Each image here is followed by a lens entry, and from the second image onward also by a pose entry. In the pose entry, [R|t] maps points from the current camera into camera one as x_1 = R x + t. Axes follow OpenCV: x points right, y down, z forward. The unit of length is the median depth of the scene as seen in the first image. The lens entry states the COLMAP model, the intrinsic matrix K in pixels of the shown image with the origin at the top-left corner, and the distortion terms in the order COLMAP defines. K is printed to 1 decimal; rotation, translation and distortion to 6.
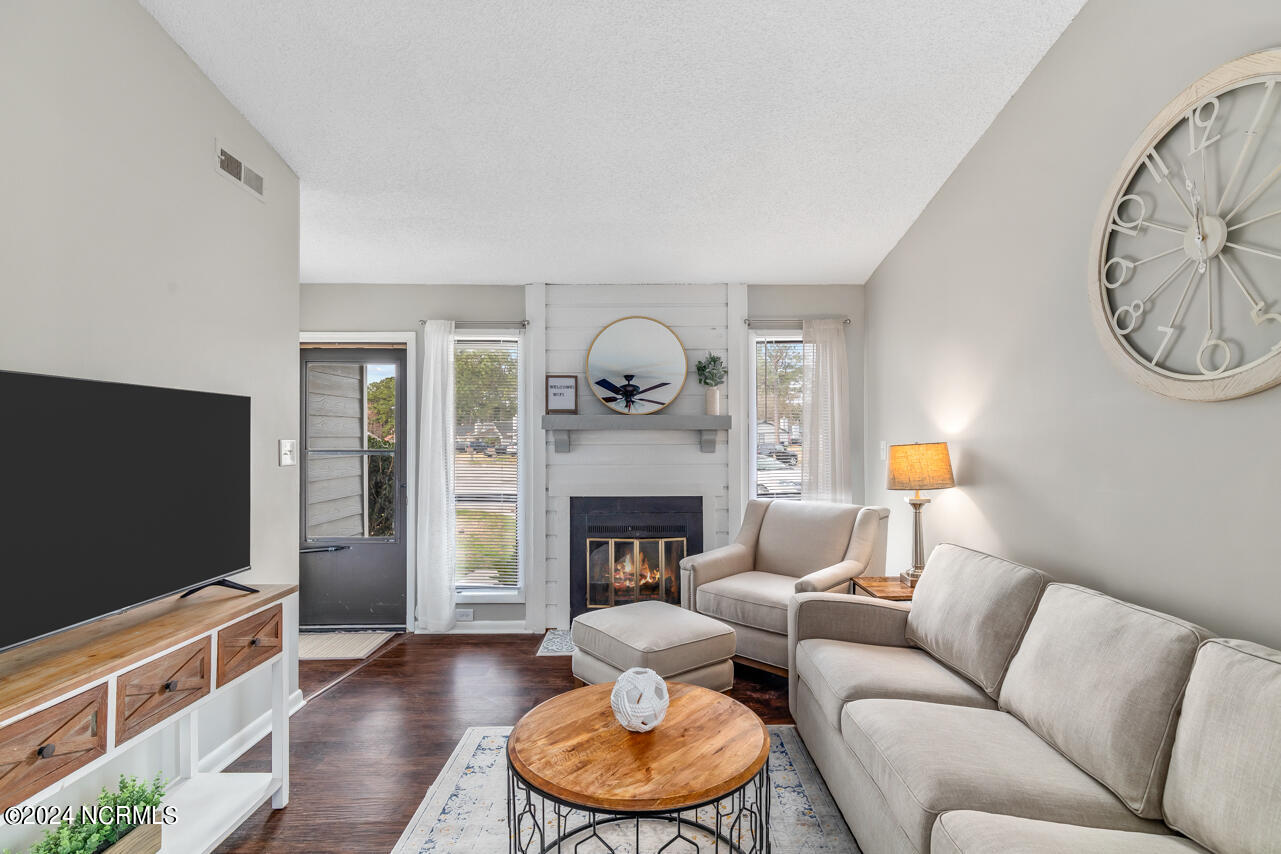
lens RADIAL K [[620.1, 0, 640.5], [0, 620.1, 427.0], [0, 0, 1]] dist [-0.002216, -0.000480]
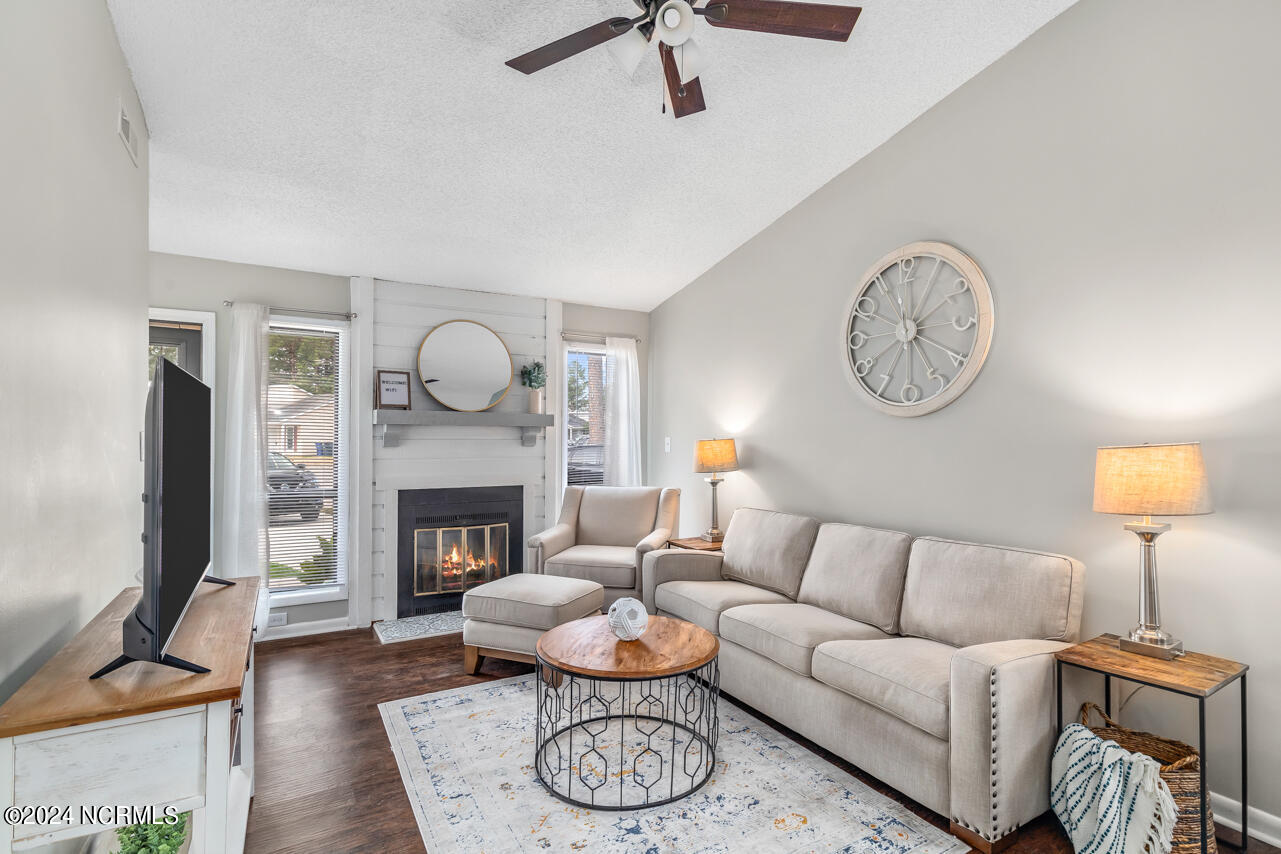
lens RADIAL K [[637.3, 0, 640.5], [0, 637.3, 427.0], [0, 0, 1]] dist [0.001842, -0.000093]
pose [[0.867377, 0.013971, 0.497456, -0.407864], [-0.017247, 0.999849, 0.001991, -0.000617], [-0.497353, -0.010306, 0.867487, -0.155207]]
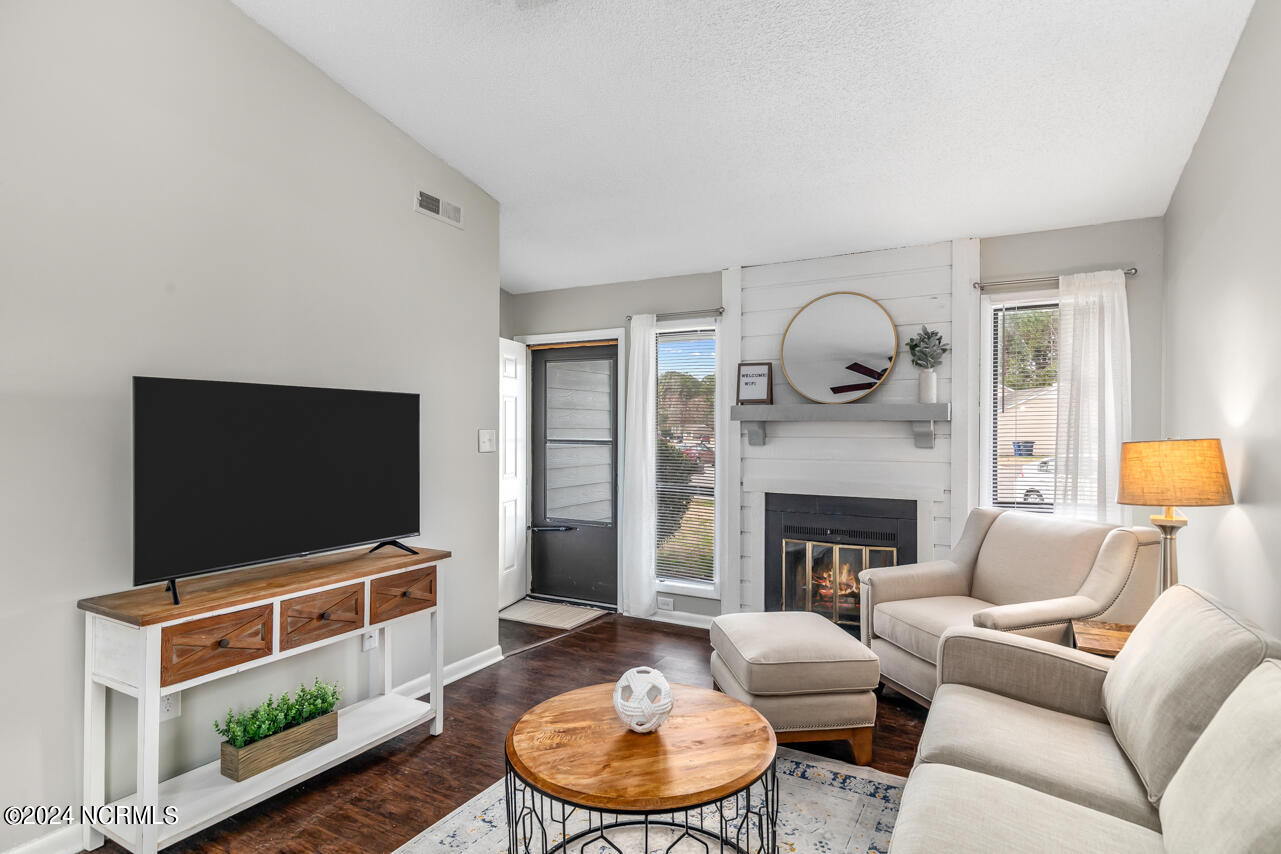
lens RADIAL K [[657.2, 0, 640.5], [0, 657.2, 427.0], [0, 0, 1]] dist [0.000432, 0.000320]
pose [[0.872426, 0.003357, -0.488734, 0.288328], [0.002902, 0.999923, 0.012050, 0.001591], [0.488737, -0.011931, 0.872350, 0.063557]]
